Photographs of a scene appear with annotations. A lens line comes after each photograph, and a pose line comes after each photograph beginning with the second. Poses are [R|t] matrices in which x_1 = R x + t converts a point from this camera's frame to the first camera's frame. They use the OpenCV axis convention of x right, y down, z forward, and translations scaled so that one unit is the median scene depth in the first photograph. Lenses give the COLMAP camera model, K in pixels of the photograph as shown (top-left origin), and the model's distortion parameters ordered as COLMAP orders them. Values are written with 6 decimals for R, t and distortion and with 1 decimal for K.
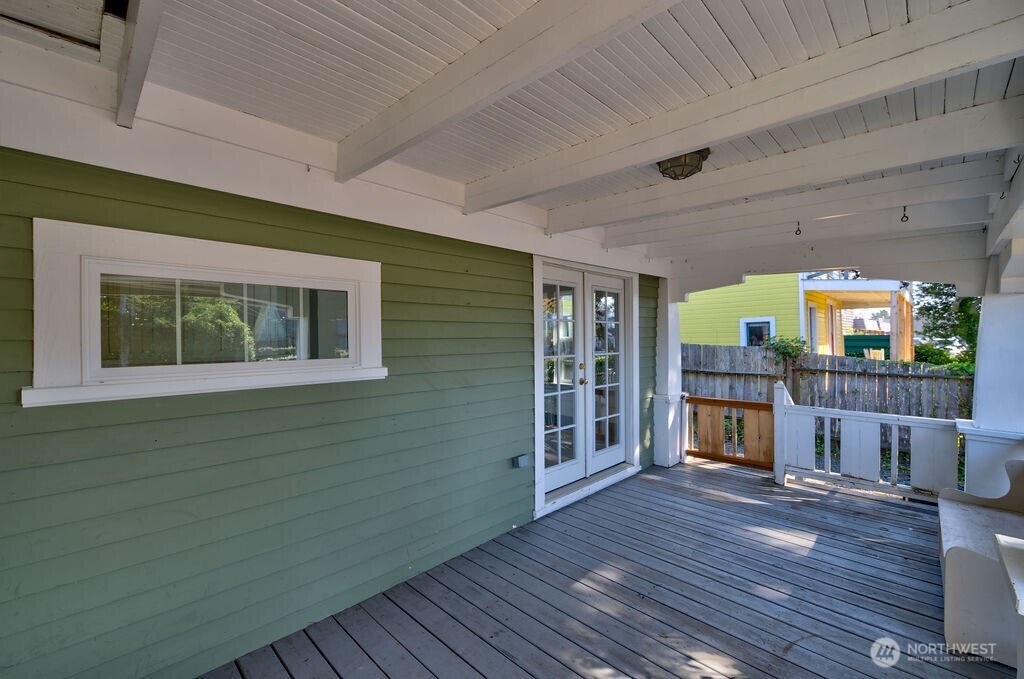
lens RADIAL K [[432.2, 0, 516.2], [0, 432.2, 339.5], [0, 0, 1]] dist [-0.001441, -0.000023]
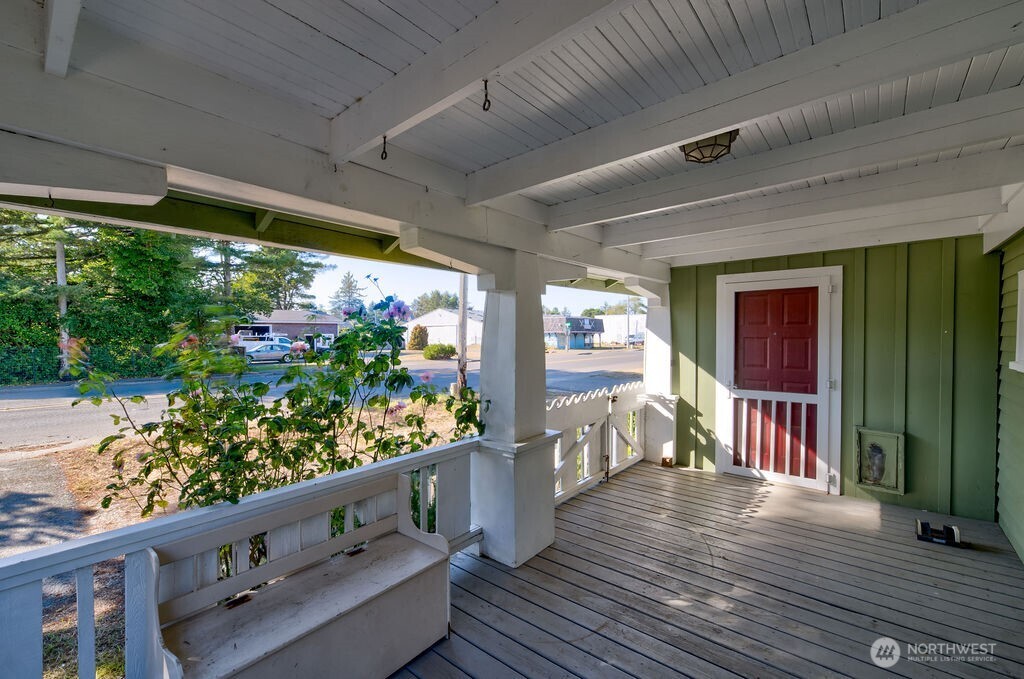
lens RADIAL K [[432.2, 0, 516.2], [0, 432.2, 339.5], [0, 0, 1]] dist [-0.001441, -0.000023]
pose [[-0.996827, 0.001016, -0.079592, 0.654362], [-0.000785, 0.999744, 0.022598, -0.013387], [0.079595, 0.022589, -0.996571, 1.431798]]
